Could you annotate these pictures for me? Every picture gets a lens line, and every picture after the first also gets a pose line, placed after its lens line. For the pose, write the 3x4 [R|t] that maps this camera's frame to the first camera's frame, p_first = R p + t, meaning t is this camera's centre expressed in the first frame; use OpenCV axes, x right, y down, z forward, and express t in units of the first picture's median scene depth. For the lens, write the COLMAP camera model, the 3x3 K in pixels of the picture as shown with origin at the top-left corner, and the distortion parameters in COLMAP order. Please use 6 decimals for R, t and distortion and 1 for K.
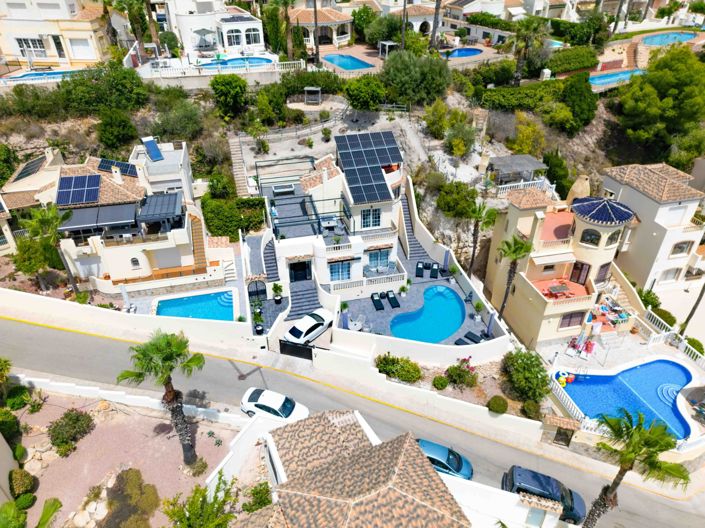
lens RADIAL K [[491.5, 0, 352.5], [0, 491.5, 264.0], [0, 0, 1]] dist [0.066215, -0.039244]
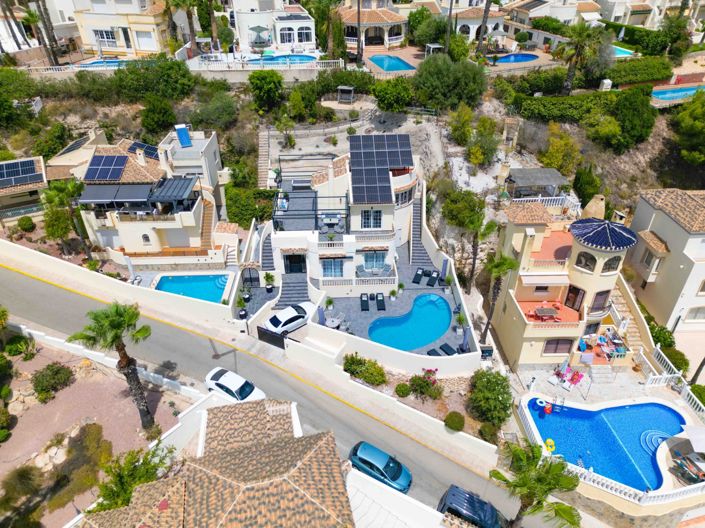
lens RADIAL K [[489.2, 0, 352.5], [0, 489.2, 264.0], [0, 0, 1]] dist [0.076880, -0.049033]
pose [[0.980092, 0.110494, -0.164954, 0.173085], [-0.110386, 0.993840, 0.009850, -0.007691], [0.165027, 0.008555, 0.986252, 0.007909]]
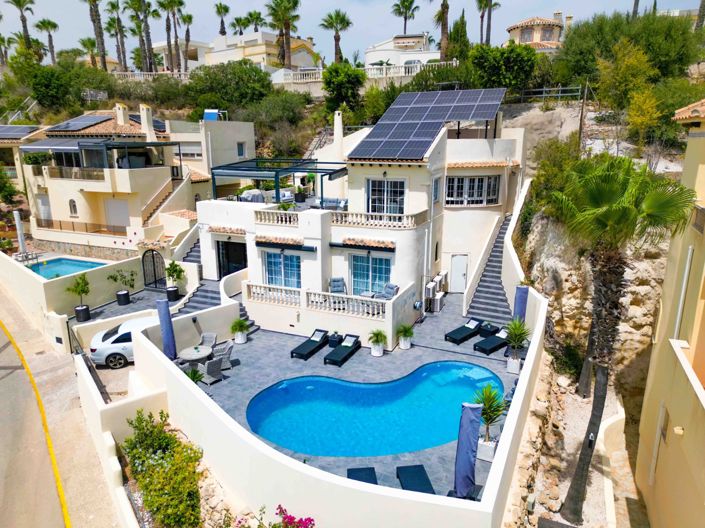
lens RADIAL K [[491.5, 0, 352.5], [0, 491.5, 264.0], [0, 0, 1]] dist [0.066215, -0.039244]
pose [[0.796198, 0.151693, -0.585711, 0.317320], [-0.337418, 0.914867, -0.221736, 0.091647], [0.502212, 0.374175, 0.779600, 0.604492]]
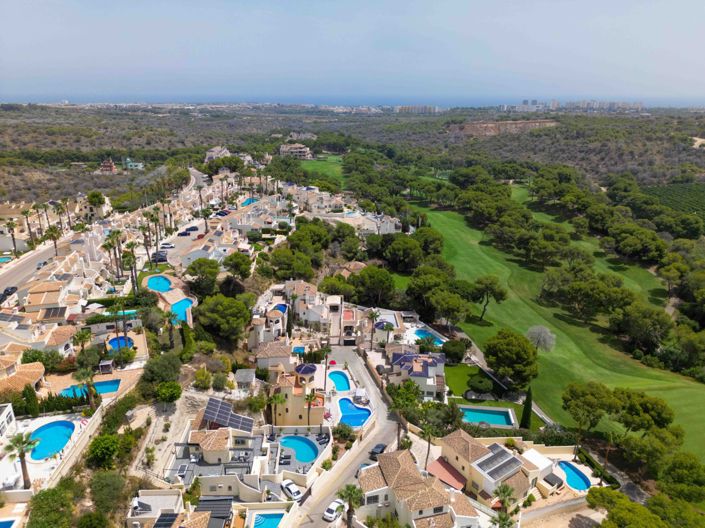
lens RADIAL K [[492.9, 0, 352.5], [0, 492.9, 264.0], [0, 0, 1]] dist [0.069158, -0.066990]
pose [[0.191443, -0.318519, 0.928383, -1.460413], [0.541901, 0.822946, 0.170598, -0.753554], [-0.818348, 0.470432, 0.330153, -0.277521]]
